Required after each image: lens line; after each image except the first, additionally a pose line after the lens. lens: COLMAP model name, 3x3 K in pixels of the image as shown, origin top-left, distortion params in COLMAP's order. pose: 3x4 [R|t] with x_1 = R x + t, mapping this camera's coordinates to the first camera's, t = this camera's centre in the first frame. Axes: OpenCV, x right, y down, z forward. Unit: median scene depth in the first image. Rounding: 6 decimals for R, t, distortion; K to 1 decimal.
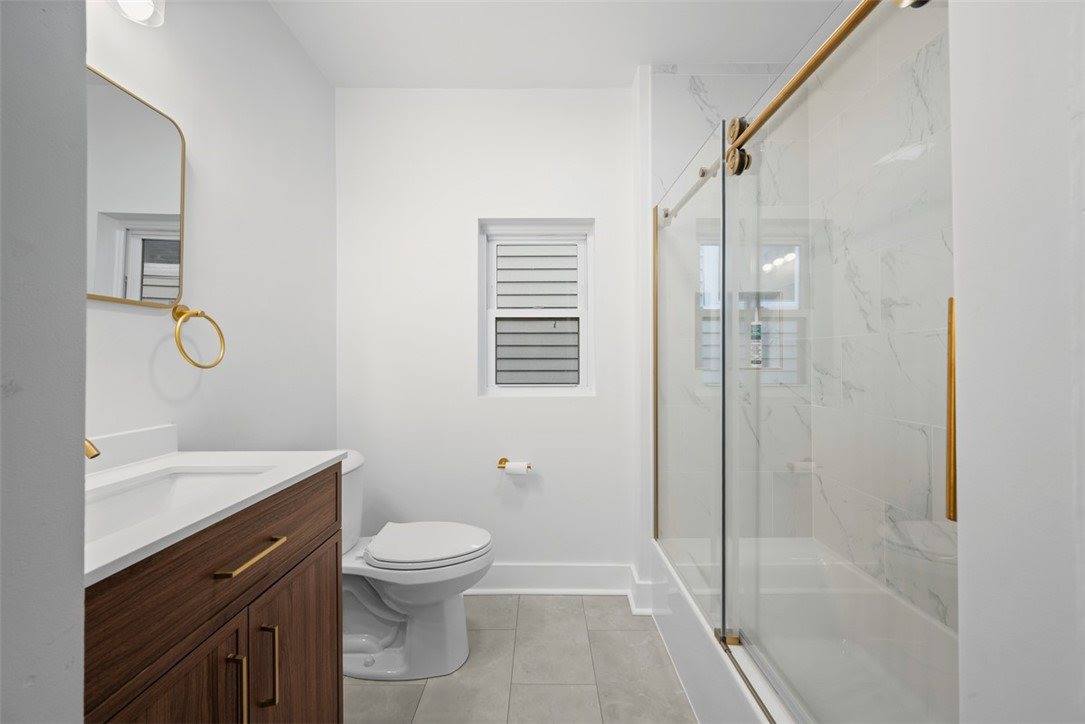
lens RADIAL K [[432.8, 0, 548.1], [0, 432.8, 359.6], [0, 0, 1]] dist [-0.002397, -0.000539]
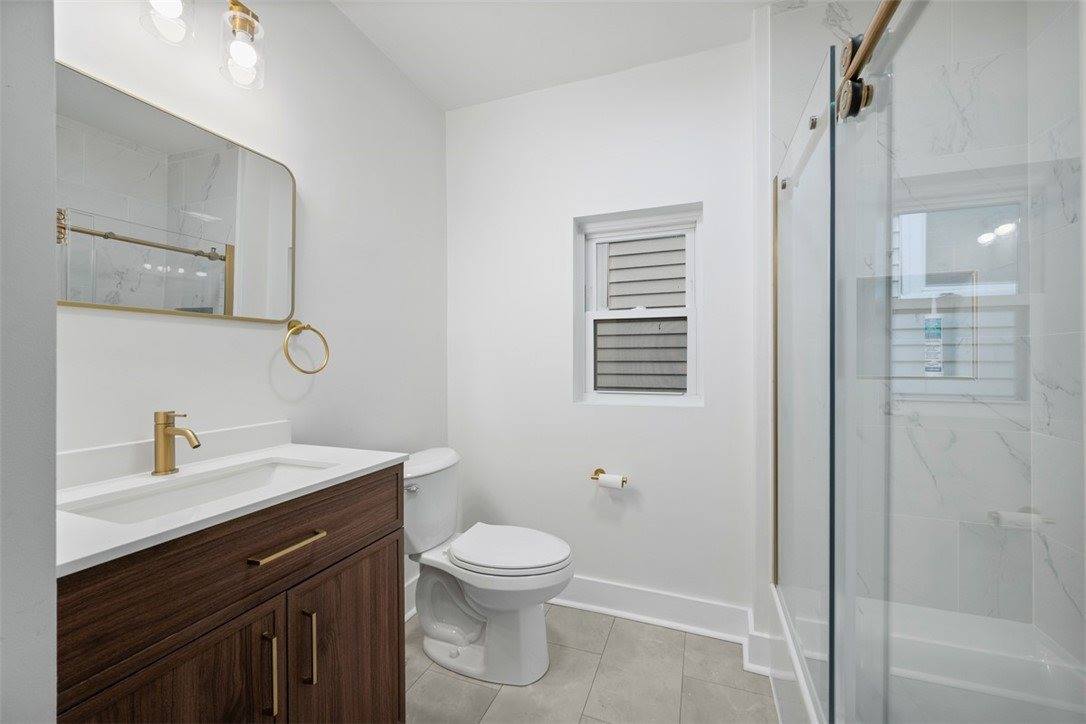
lens RADIAL K [[433.2, 0, 540.4], [0, 433.2, 361.9], [0, 0, 1]] dist [-0.002397, -0.000539]
pose [[0.933892, 0.000785, -0.357554, 0.139953], [0.000253, 0.999996, 0.002856, -0.009623], [0.357555, -0.002758, 0.933888, 0.087275]]
